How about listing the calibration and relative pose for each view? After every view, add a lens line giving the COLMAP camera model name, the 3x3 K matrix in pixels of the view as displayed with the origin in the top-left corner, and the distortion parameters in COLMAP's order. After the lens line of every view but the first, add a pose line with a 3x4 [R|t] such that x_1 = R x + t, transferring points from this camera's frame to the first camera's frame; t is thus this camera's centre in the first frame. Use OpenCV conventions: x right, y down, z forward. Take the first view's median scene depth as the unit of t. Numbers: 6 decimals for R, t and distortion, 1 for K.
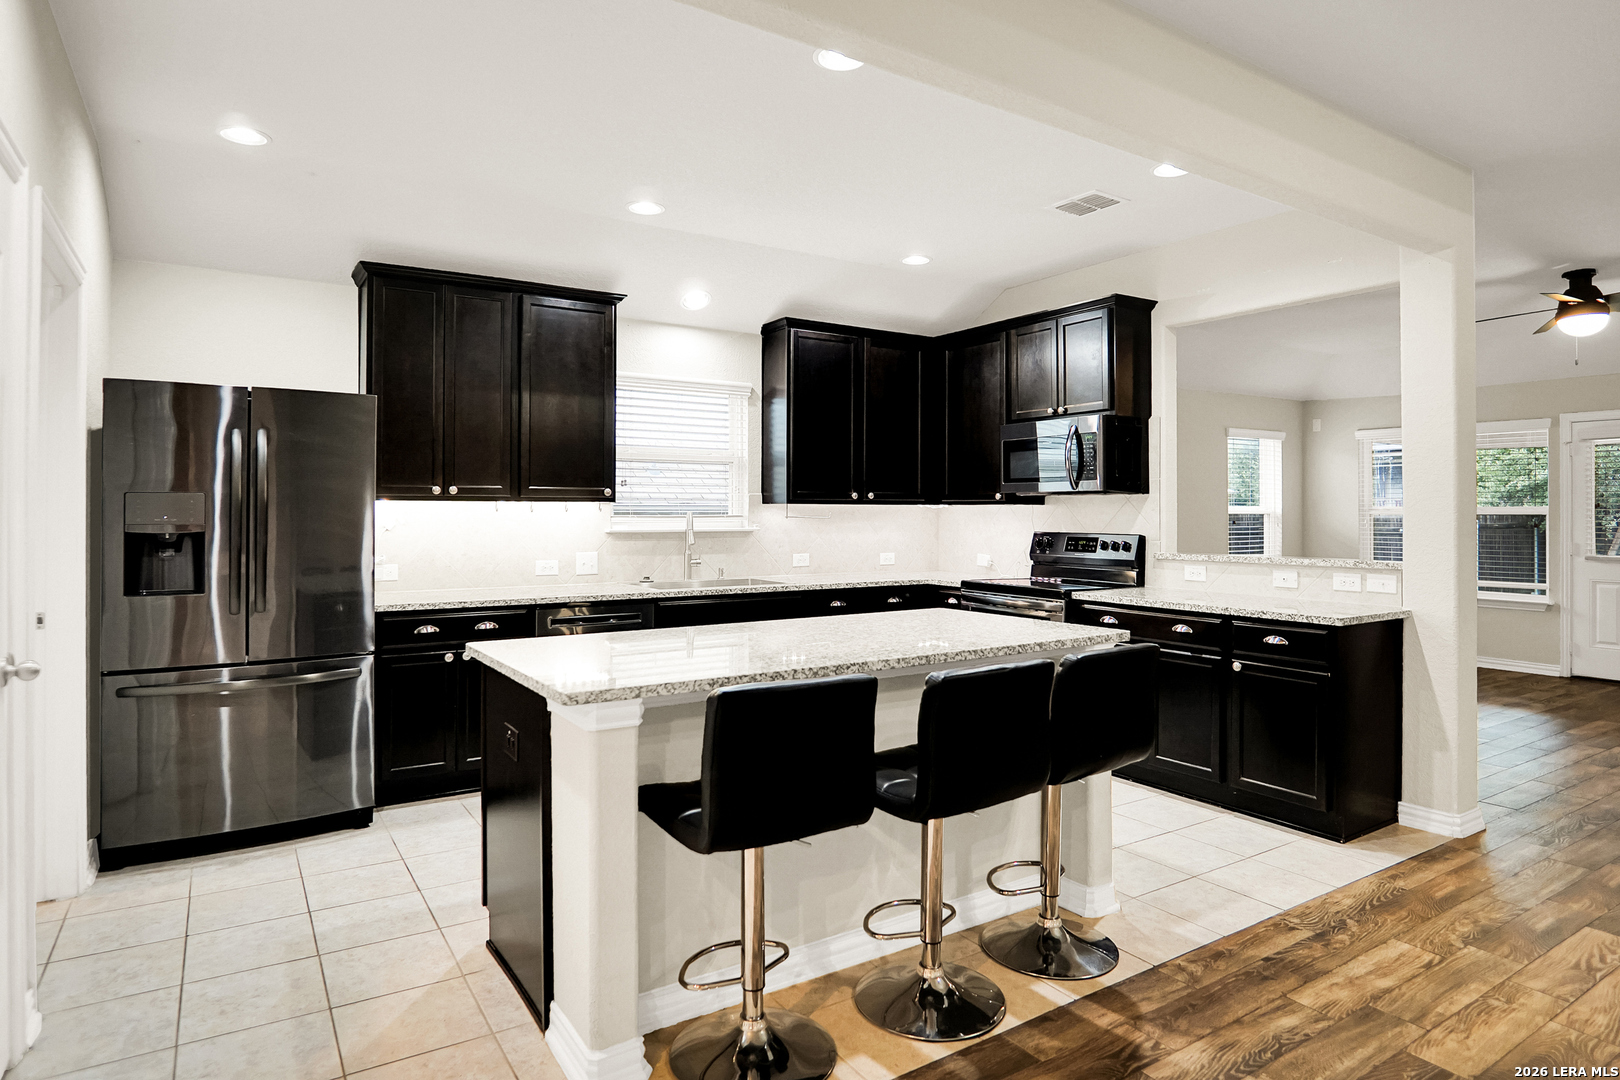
lens RADIAL K [[918.4, 0, 803.1], [0, 918.4, 509.1], [0, 0, 1]] dist [-0.028662, 0.012207]
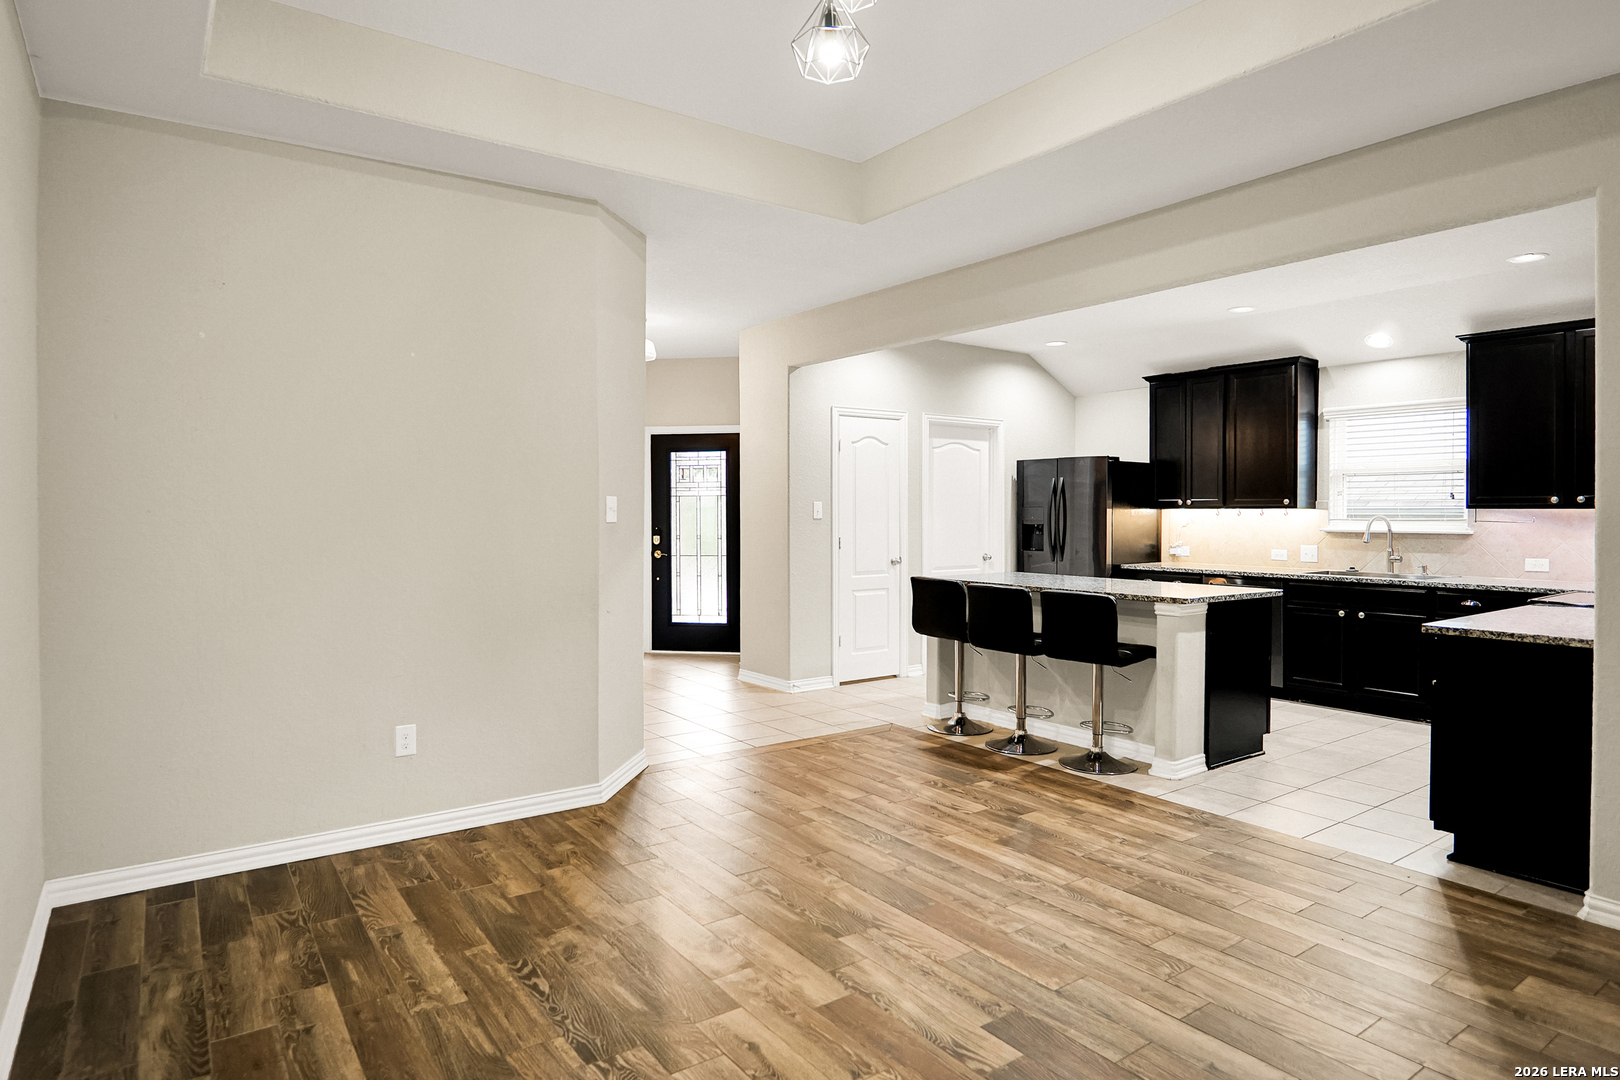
lens RADIAL K [[918.4, 0, 803.1], [0, 918.4, 509.1], [0, 0, 1]] dist [-0.028662, 0.012207]
pose [[0.043659, -0.004768, -0.999035, 1.280672], [0.001155, 0.999988, -0.004722, -0.001463], [0.999046, -0.000948, 0.043664, 0.228395]]
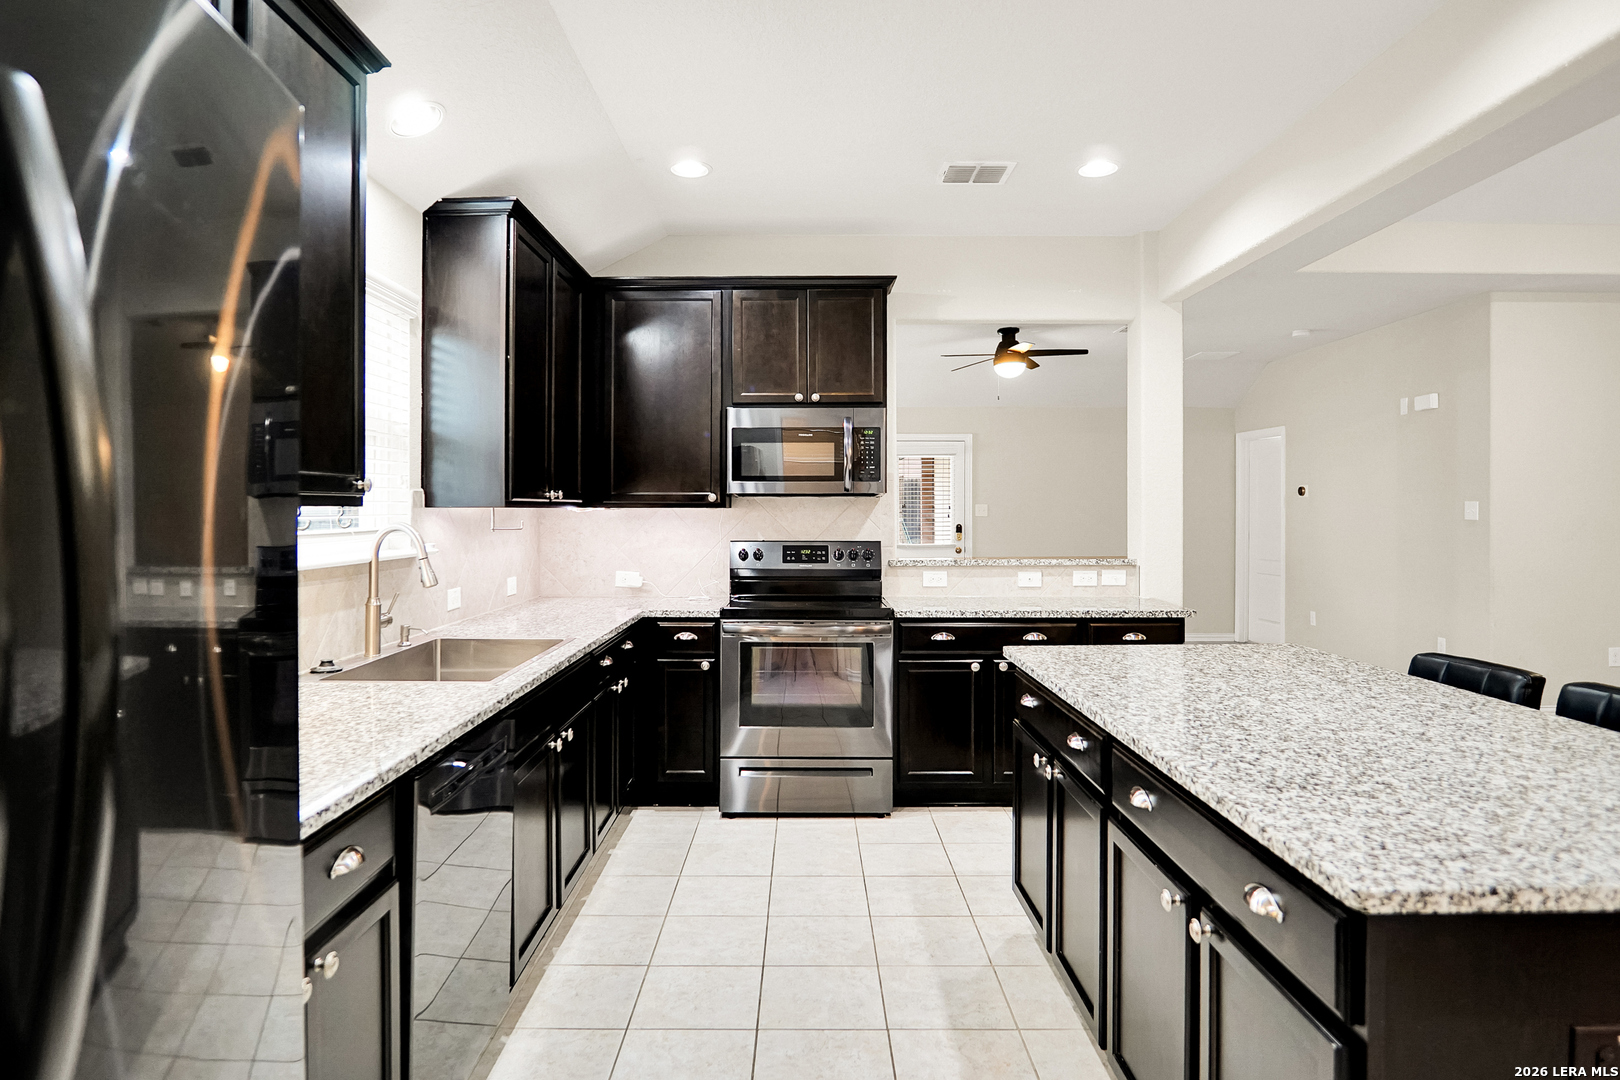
lens RADIAL K [[918.4, 0, 803.1], [0, 918.4, 509.1], [0, 0, 1]] dist [-0.028662, 0.012207]
pose [[0.552111, -0.002962, 0.833765, -0.521070], [-0.001272, 0.999990, 0.004394, -0.009540], [-0.833770, -0.003487, 0.552101, 0.639033]]
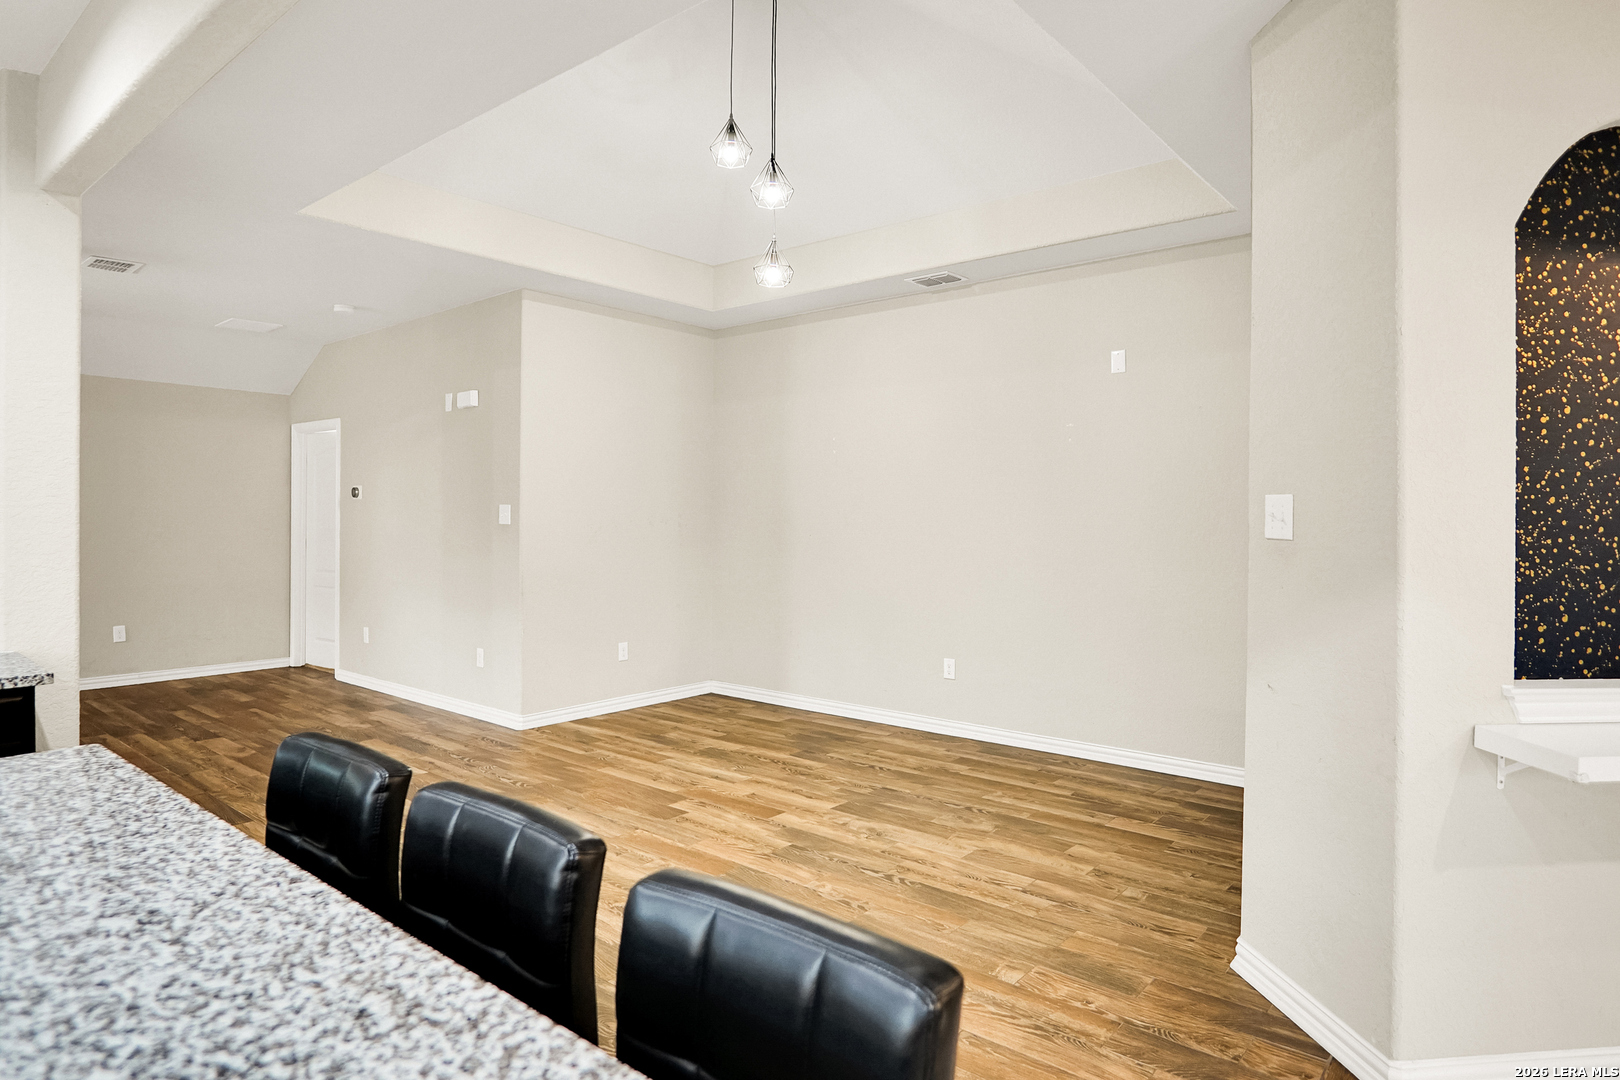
lens RADIAL K [[918.4, 0, 803.1], [0, 918.4, 509.1], [0, 0, 1]] dist [-0.028662, 0.012207]
pose [[-0.295947, 0.001042, 0.955204, -0.217901], [-0.005231, 0.999983, -0.002711, -0.008731], [-0.955190, -0.005799, -0.295936, 0.531425]]
